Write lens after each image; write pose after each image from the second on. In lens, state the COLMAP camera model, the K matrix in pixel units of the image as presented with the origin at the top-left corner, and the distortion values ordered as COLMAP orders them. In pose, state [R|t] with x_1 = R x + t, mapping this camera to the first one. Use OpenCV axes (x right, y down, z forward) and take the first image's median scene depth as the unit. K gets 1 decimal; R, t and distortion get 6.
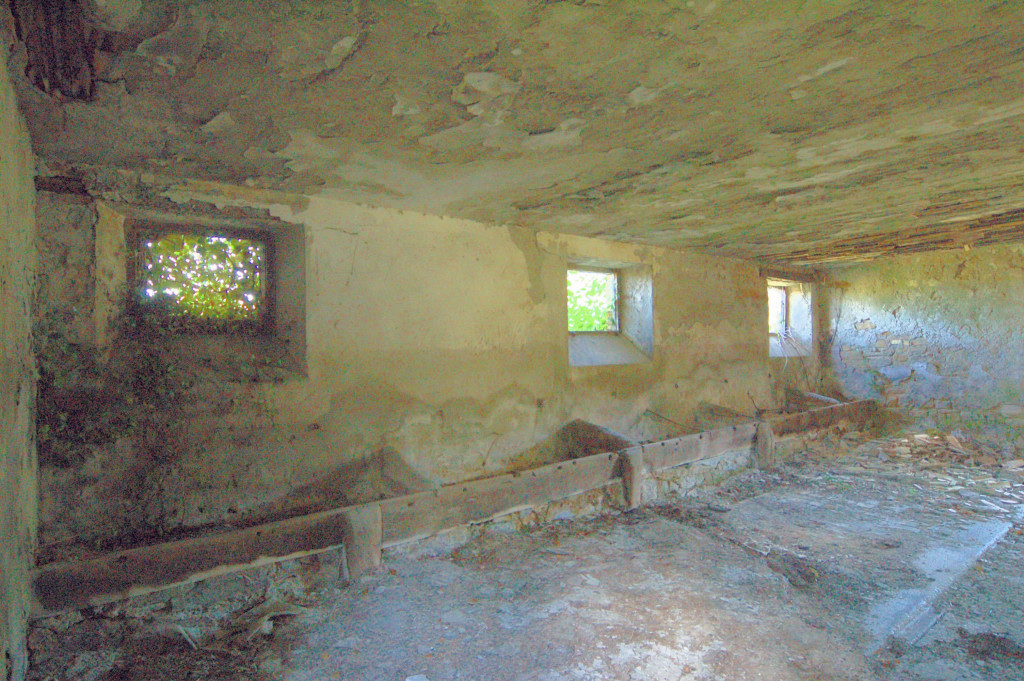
lens RADIAL K [[555.2, 0, 508.8], [0, 555.2, 347.2], [0, 0, 1]] dist [-0.016030, 0.003689]
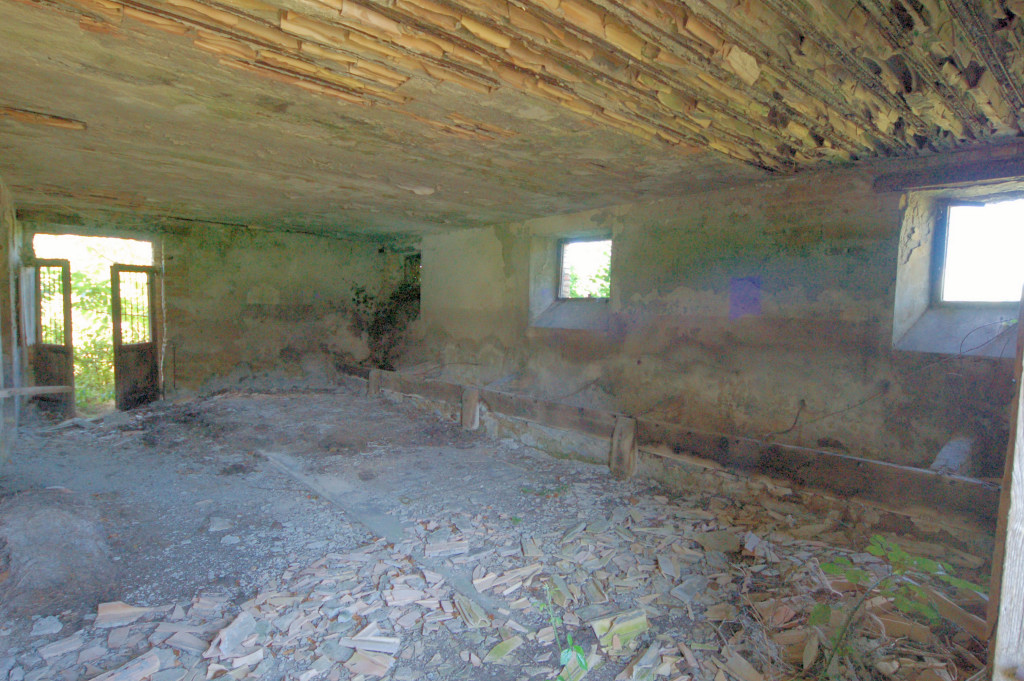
lens RADIAL K [[555.2, 0, 508.8], [0, 555.2, 347.2], [0, 0, 1]] dist [-0.016030, 0.003689]
pose [[0.053824, 0.088815, -0.994593, 1.892793], [-0.029260, 0.995749, 0.087335, -0.037039], [0.998122, 0.024401, 0.056194, 1.237721]]
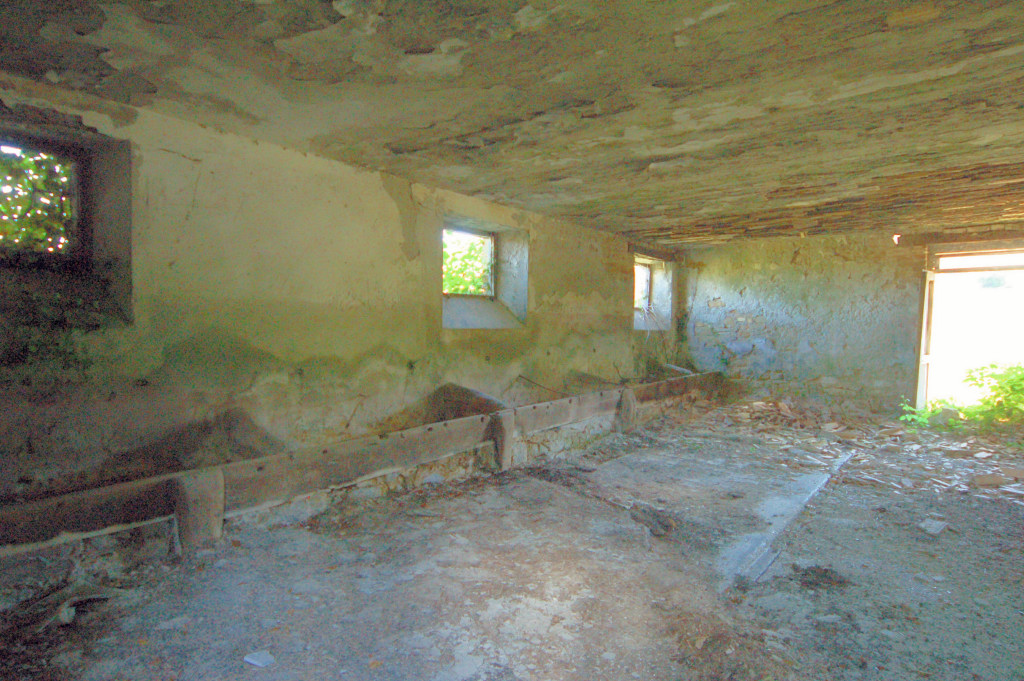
lens RADIAL K [[555.2, 0, 508.8], [0, 555.2, 347.2], [0, 0, 1]] dist [-0.016030, 0.003689]
pose [[0.974250, 0.021526, 0.224443, 0.007070], [-0.030354, 0.998892, 0.035954, 0.040827], [-0.223420, -0.041841, 0.973824, 0.050136]]
